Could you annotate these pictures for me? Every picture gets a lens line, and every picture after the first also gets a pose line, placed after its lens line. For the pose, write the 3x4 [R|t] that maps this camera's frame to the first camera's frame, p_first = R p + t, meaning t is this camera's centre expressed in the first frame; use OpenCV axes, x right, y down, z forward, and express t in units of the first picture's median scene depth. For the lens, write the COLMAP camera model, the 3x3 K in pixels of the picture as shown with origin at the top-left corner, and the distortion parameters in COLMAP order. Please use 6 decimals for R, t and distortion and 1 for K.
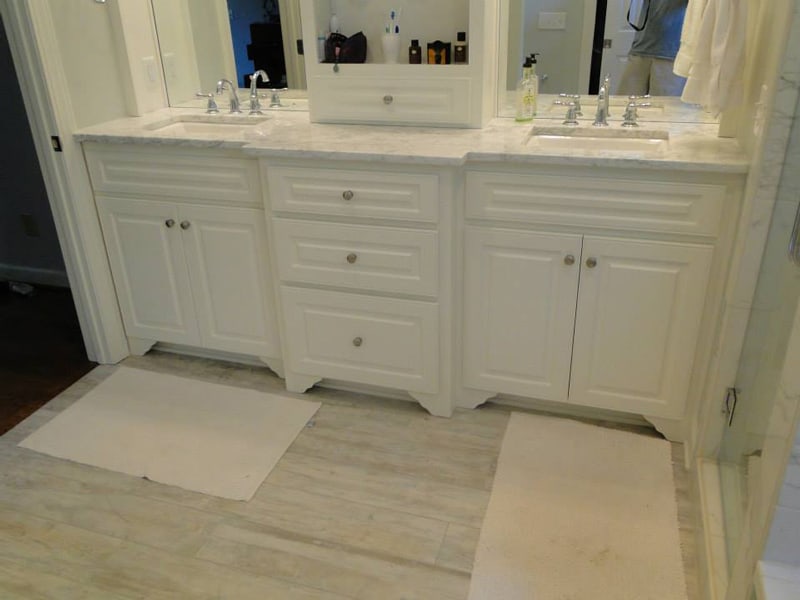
lens RADIAL K [[683.1, 0, 399.1], [0, 683.1, 301.4], [0, 0, 1]] dist [0.029785, -0.044875]
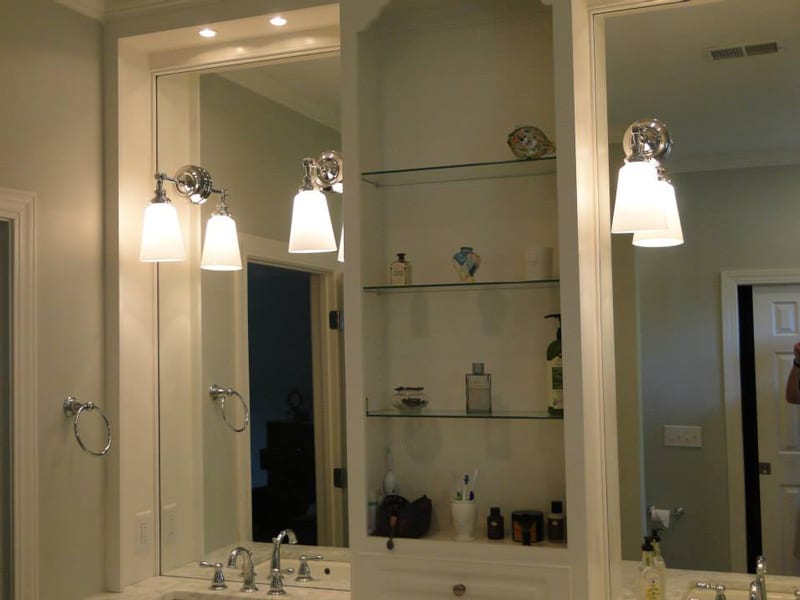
lens RADIAL K [[1023.3, 0, 398.3], [0, 1023.3, 300.2], [0, 0, 1]] dist [0.004409, 0.000000]
pose [[0.997531, 0.006808, -0.069900, -0.006184], [-0.039049, 0.881029, -0.471448, -0.043852], [0.058374, 0.473013, 0.879120, -0.112702]]
